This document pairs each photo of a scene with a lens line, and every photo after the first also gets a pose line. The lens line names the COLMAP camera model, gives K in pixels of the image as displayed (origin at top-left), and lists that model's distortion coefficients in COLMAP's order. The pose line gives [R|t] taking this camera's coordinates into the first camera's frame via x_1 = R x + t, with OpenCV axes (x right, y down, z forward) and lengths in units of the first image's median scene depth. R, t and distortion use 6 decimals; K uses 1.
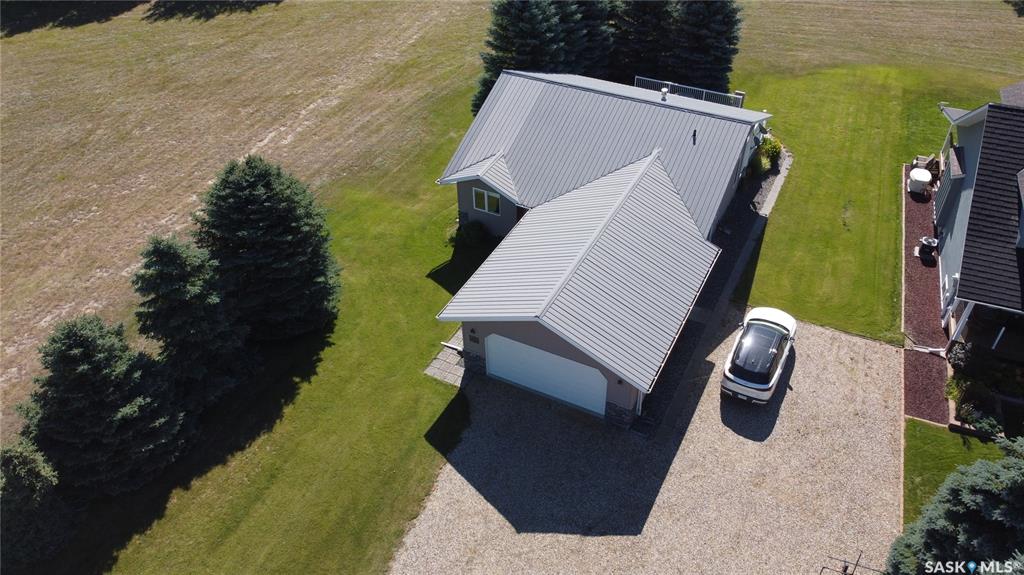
lens RADIAL K [[773.8, 0, 515.7], [0, 773.8, 285.9], [0, 0, 1]] dist [0.008450, -0.014589]
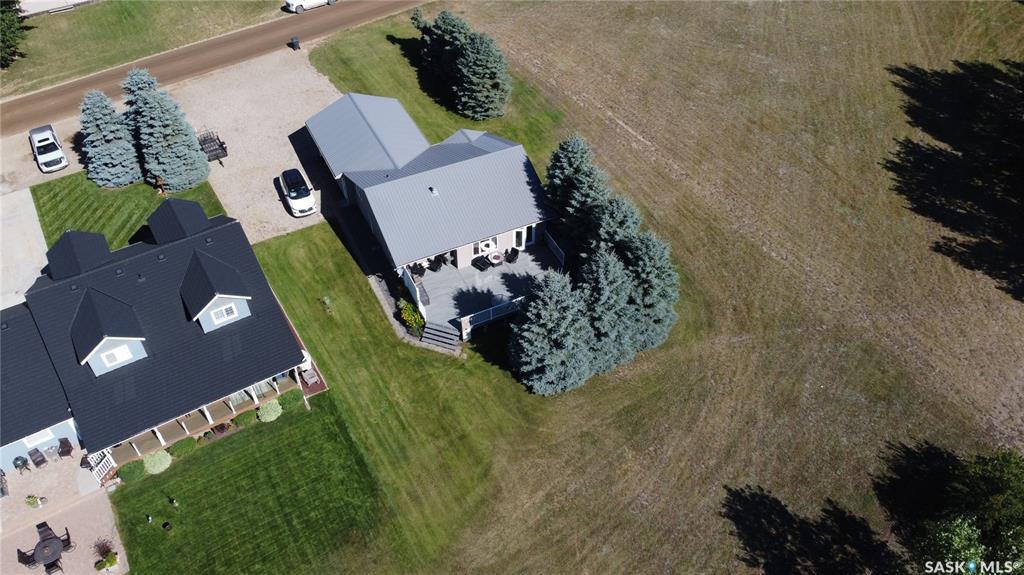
lens RADIAL K [[773.8, 0, 515.7], [0, 773.8, 285.9], [0, 0, 1]] dist [0.008450, -0.014589]
pose [[-0.592752, 0.571944, -0.567032, 1.134967], [-0.518468, 0.267782, 0.812086, -1.610050], [0.616308, 0.775354, 0.137806, 1.124636]]
